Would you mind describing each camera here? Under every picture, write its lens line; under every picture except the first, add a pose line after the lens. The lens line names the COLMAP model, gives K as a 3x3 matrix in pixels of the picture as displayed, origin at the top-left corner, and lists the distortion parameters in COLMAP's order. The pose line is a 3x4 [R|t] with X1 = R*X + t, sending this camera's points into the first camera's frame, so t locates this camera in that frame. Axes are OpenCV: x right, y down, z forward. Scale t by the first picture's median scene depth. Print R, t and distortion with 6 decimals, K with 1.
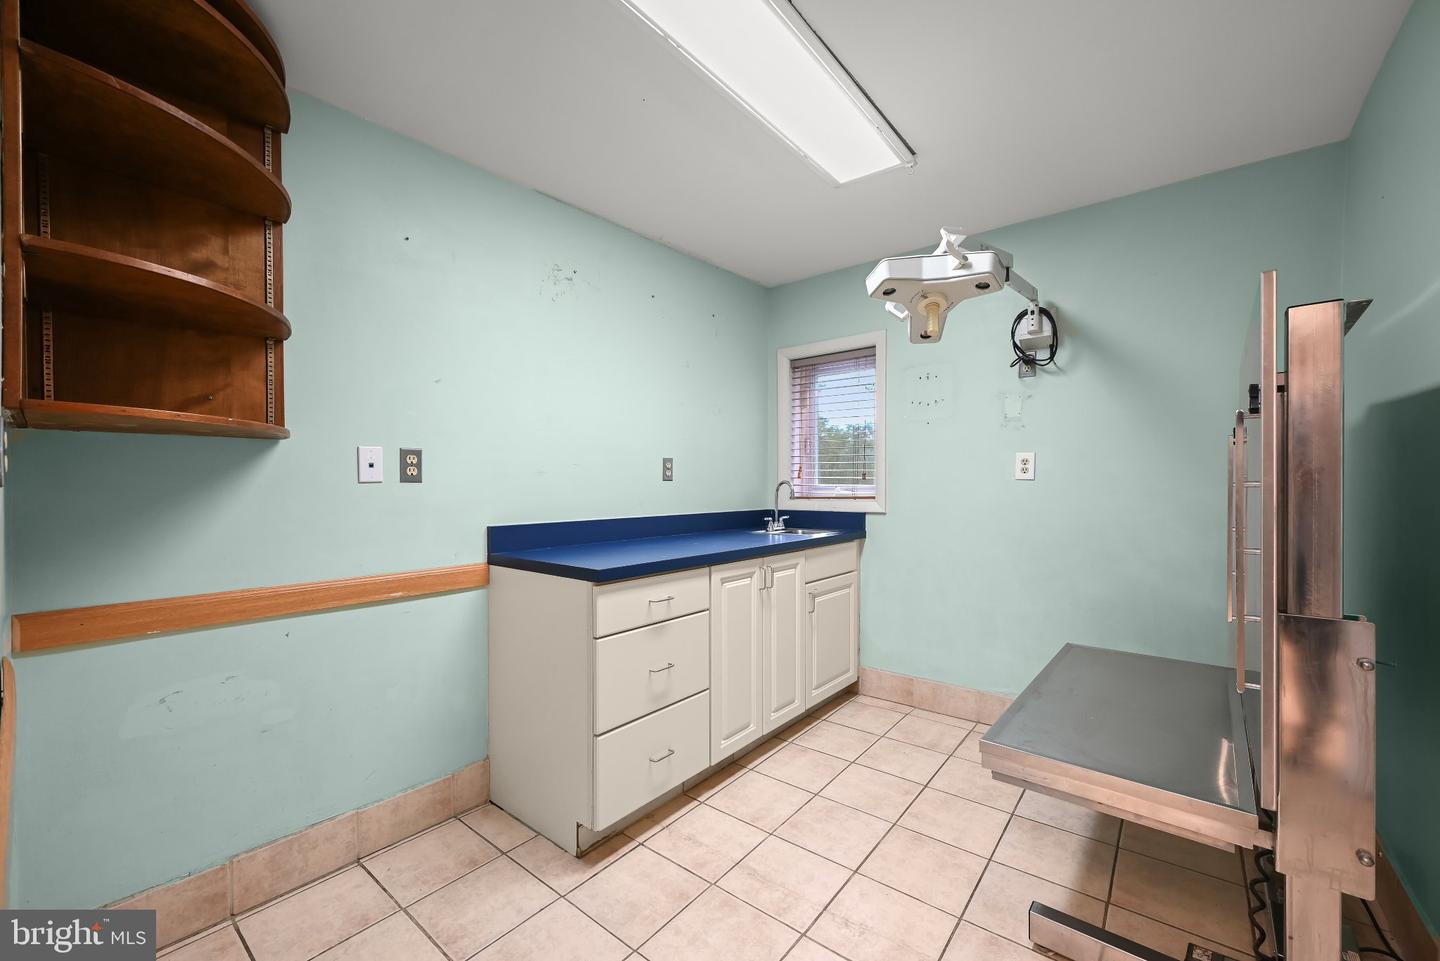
lens RADIAL K [[569.6, 0, 723.1], [0, 569.6, 485.4], [0, 0, 1]] dist [-0.002402, -0.000063]
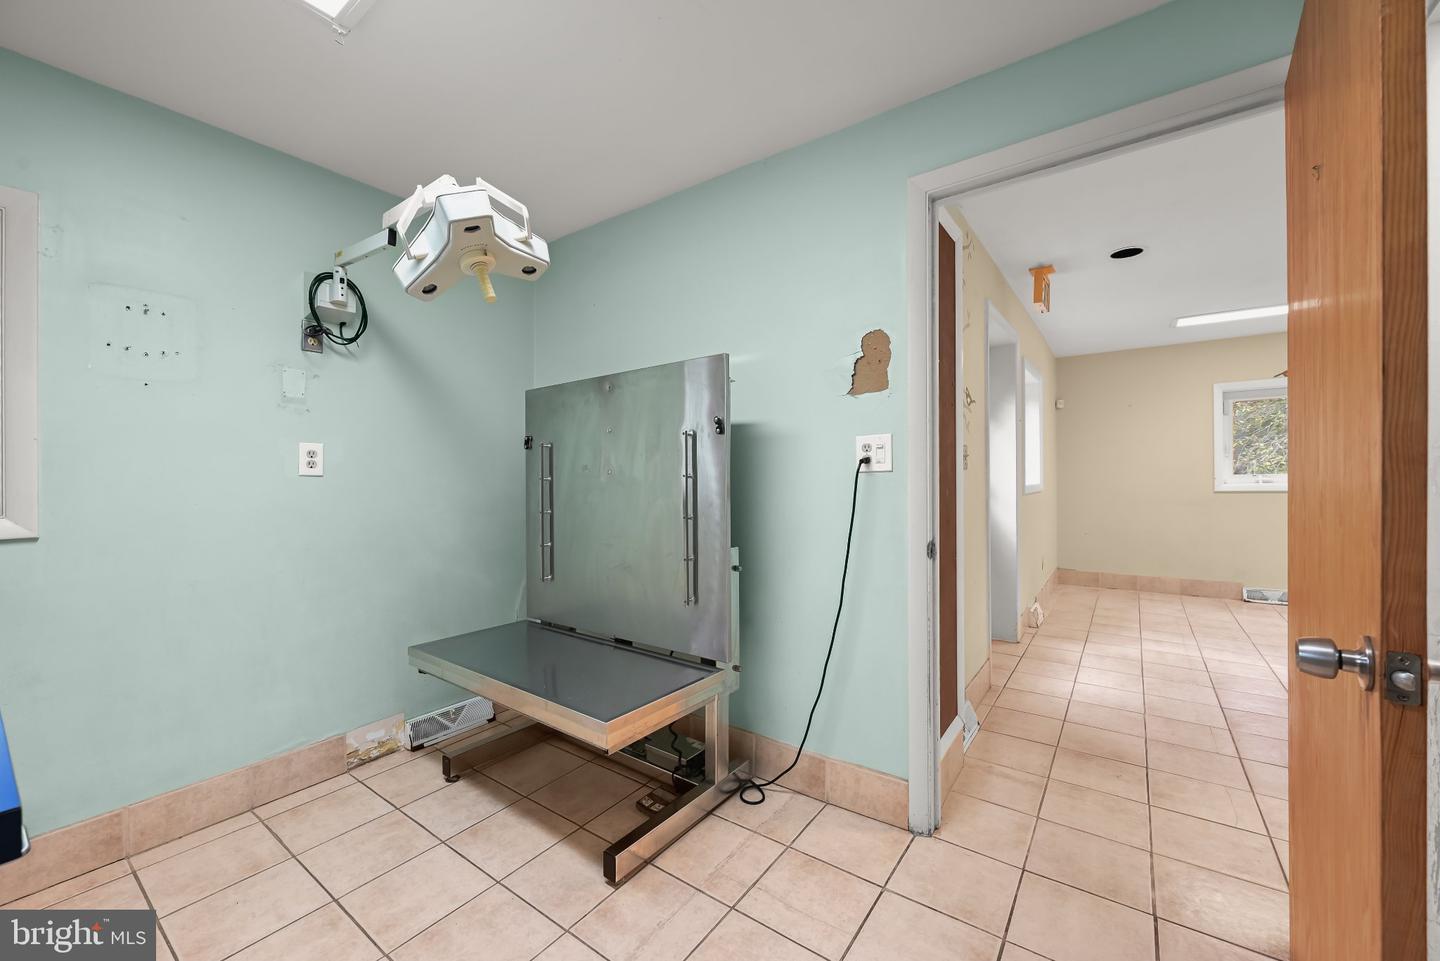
lens RADIAL K [[569.6, 0, 721.2], [0, 569.6, 476.1], [0, 0, 1]] dist [-0.002402, -0.000063]
pose [[-0.053803, 0.003174, 0.998547, -0.324627], [0.008172, 0.999963, -0.002738, -0.002808], [-0.998518, 0.008013, -0.053827, 0.452731]]
